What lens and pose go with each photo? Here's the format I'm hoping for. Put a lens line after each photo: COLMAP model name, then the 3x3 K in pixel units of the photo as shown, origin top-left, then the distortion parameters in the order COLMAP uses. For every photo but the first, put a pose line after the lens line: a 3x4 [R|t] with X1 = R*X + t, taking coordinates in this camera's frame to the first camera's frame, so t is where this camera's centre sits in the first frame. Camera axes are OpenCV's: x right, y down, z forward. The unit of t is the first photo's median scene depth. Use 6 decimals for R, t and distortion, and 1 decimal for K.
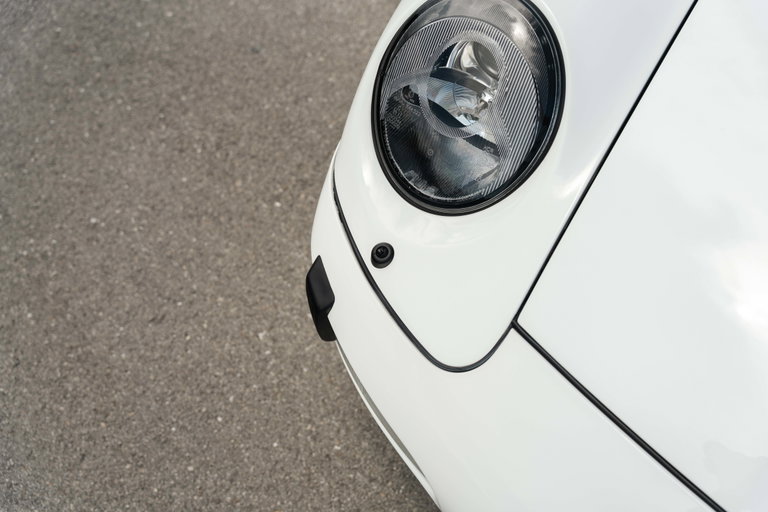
lens RADIAL K [[892.3, 0, 384.0], [0, 892.3, 256.0], [0, 0, 1]] dist [-0.012733, -0.001439]
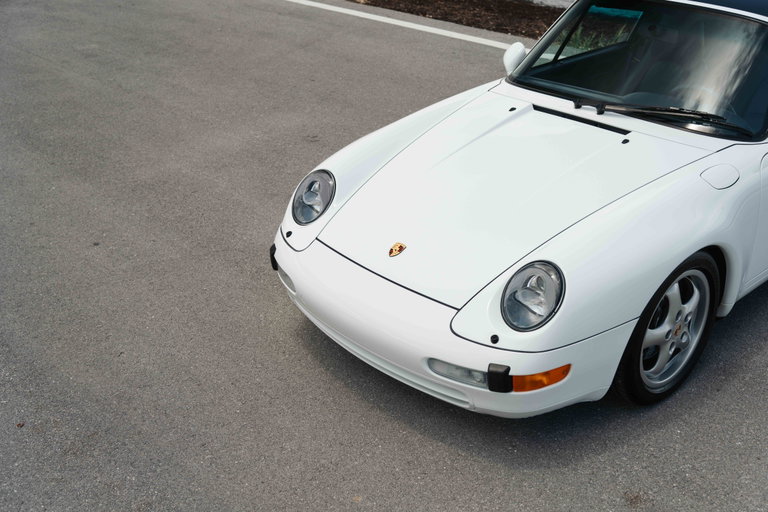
lens RADIAL K [[878.4, 0, 384.0], [0, 878.4, 256.0], [0, 0, 1]] dist [0.018828, -0.002885]
pose [[0.995275, 0.026432, -0.093431, 0.510025], [-0.067120, 0.882599, -0.465310, 1.215837], [0.070163, 0.469382, 0.880203, -1.498841]]
